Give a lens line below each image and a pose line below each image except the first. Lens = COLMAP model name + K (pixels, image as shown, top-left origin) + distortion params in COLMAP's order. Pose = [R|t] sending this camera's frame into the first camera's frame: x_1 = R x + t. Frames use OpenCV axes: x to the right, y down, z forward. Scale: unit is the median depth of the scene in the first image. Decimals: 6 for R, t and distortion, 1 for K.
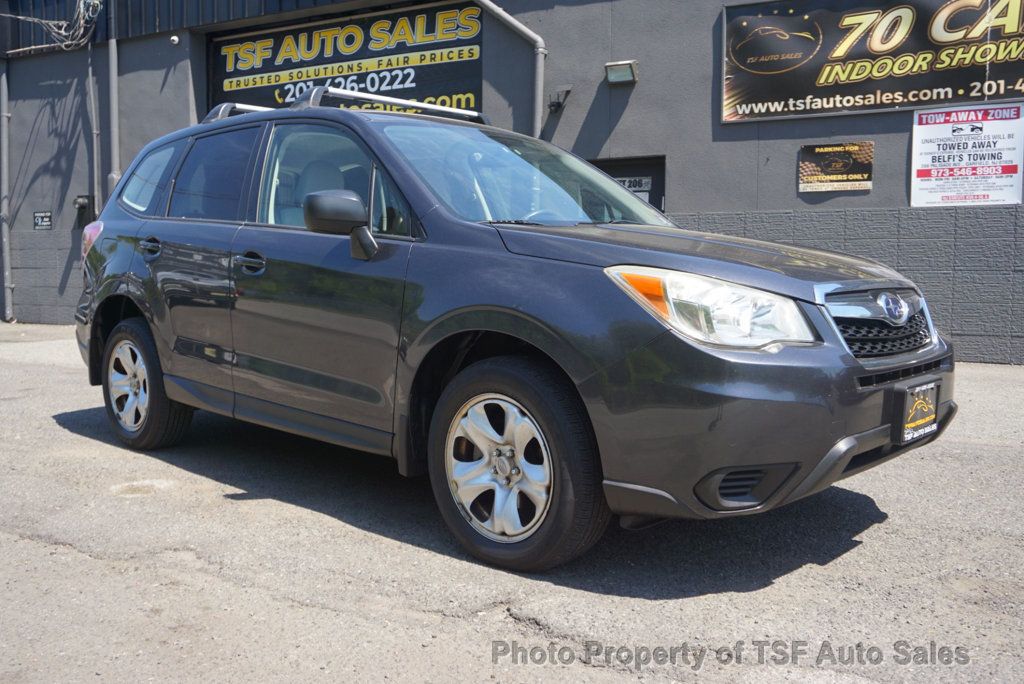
lens RADIAL K [[915.7, 0, 503.8], [0, 915.7, 336.2], [0, 0, 1]] dist [-0.012536, 0.014973]
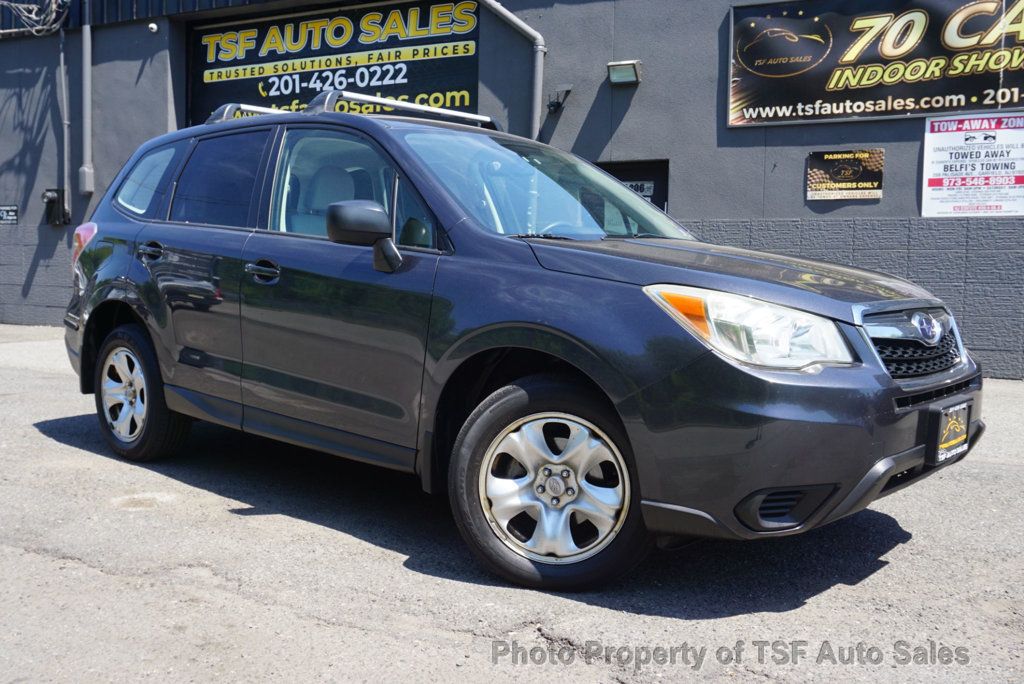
lens RADIAL K [[964.2, 0, 503.8], [0, 964.2, 338.7], [0, 0, 1]] dist [-0.005399, 0.000000]
pose [[0.999703, 0.012006, 0.021194, -0.017930], [-0.011945, 0.999924, -0.003003, -0.003489], [-0.021229, 0.002749, 0.999771, -0.012837]]
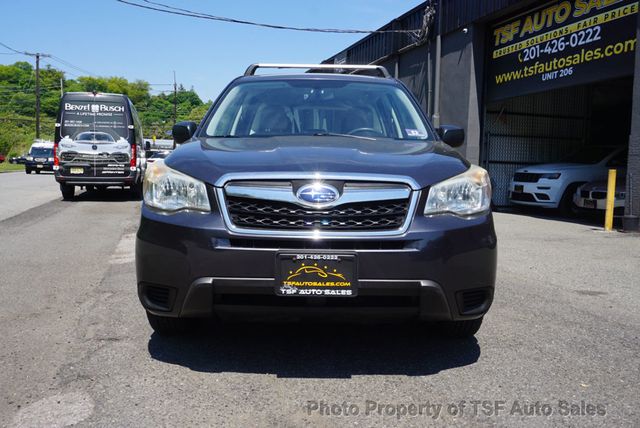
lens RADIAL K [[572.3, 0, 307.1], [0, 572.3, 222.9], [0, 0, 1]] dist [-0.012536, 0.014973]
pose [[0.676833, 0.086077, -0.731086, 0.324498], [-0.078552, 0.995915, 0.044535, -0.006557], [0.731933, 0.027286, 0.680830, 0.147913]]
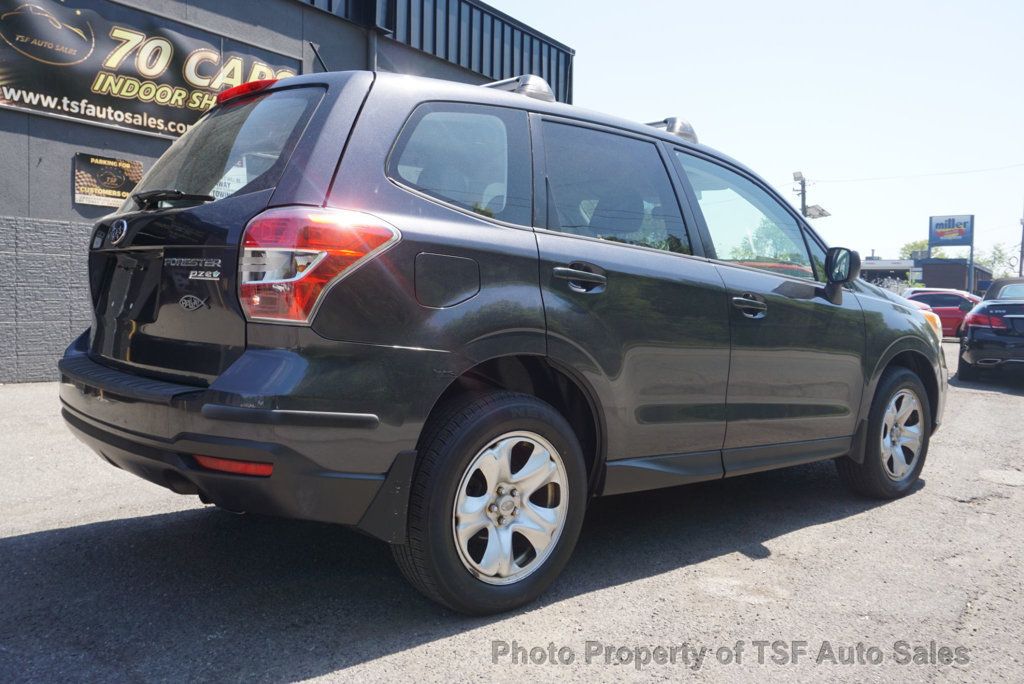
lens RADIAL K [[873.4, 0, 521.0], [0, 873.4, 336.4], [0, 0, 1]] dist [-0.005967, -0.009000]
pose [[0.061161, -0.048409, 0.996953, -0.528341], [0.048916, 0.997768, 0.045448, -0.043874], [-0.996929, 0.045987, 0.063393, 0.521076]]
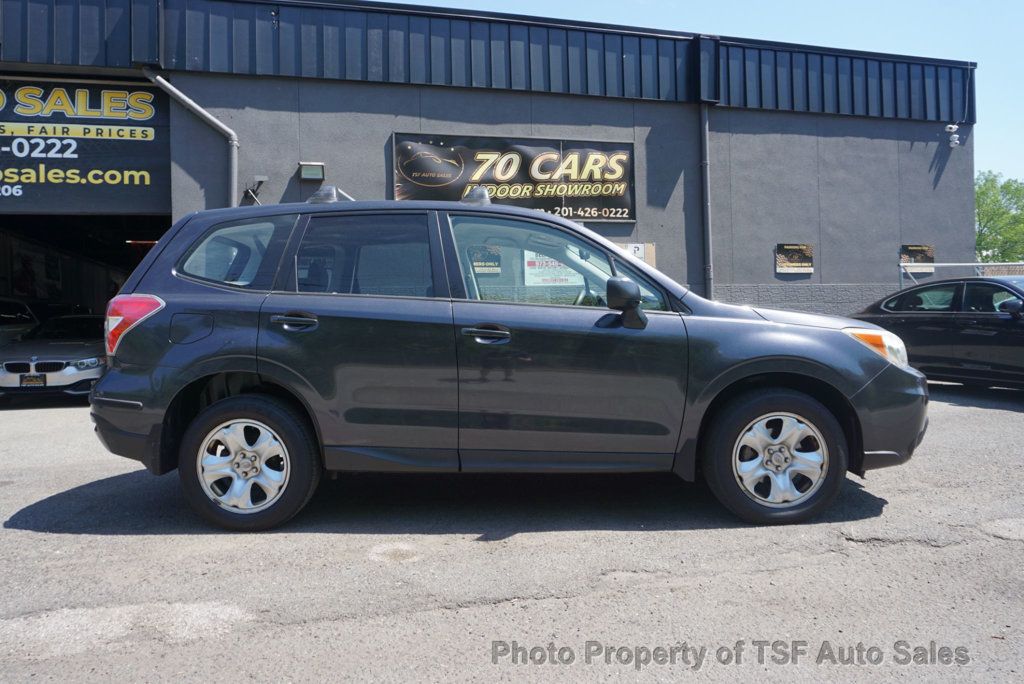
lens RADIAL K [[741.4, 0, 507.9], [0, 741.4, 350.5], [0, 0, 1]] dist [-0.061890, 0.022792]
pose [[0.727680, -0.042869, 0.684576, -0.398860], [0.072022, 0.997303, -0.014104, -0.018933], [-0.682125, 0.059568, 0.728805, 0.134154]]
